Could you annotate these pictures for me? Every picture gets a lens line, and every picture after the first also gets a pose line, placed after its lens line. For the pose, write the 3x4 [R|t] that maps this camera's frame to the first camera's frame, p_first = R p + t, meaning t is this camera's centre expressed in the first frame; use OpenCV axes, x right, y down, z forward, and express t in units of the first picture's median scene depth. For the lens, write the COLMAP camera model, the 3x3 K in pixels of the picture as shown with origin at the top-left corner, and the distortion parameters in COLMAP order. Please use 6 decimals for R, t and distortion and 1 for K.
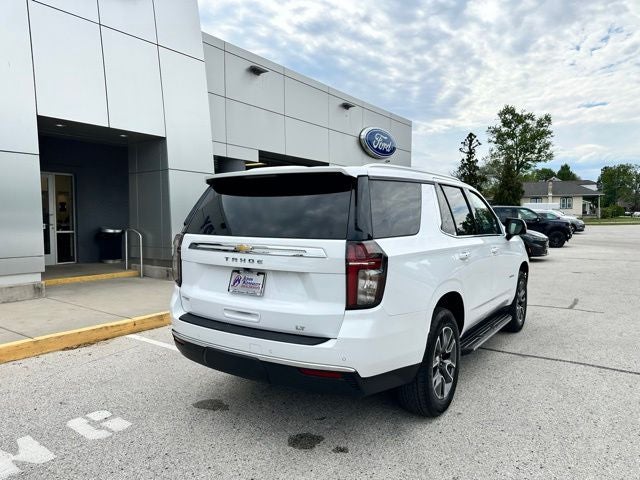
lens RADIAL K [[450.5, 0, 314.2], [0, 450.5, 241.0], [0, 0, 1]] dist [0.043315, -0.054339]
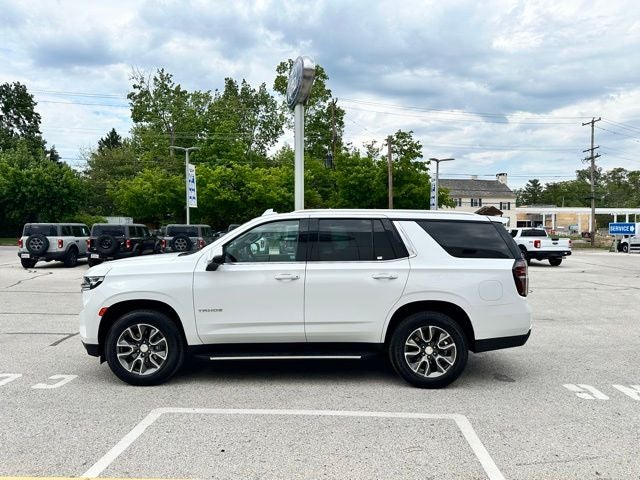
lens RADIAL K [[450.5, 0, 320.6], [0, 450.5, 240.7], [0, 0, 1]] dist [0.043315, -0.054339]
pose [[-0.561167, -0.021405, 0.827425, -1.063412], [0.036391, 0.998061, 0.050499, -0.162180], [-0.826902, 0.058449, -0.559300, 2.219160]]
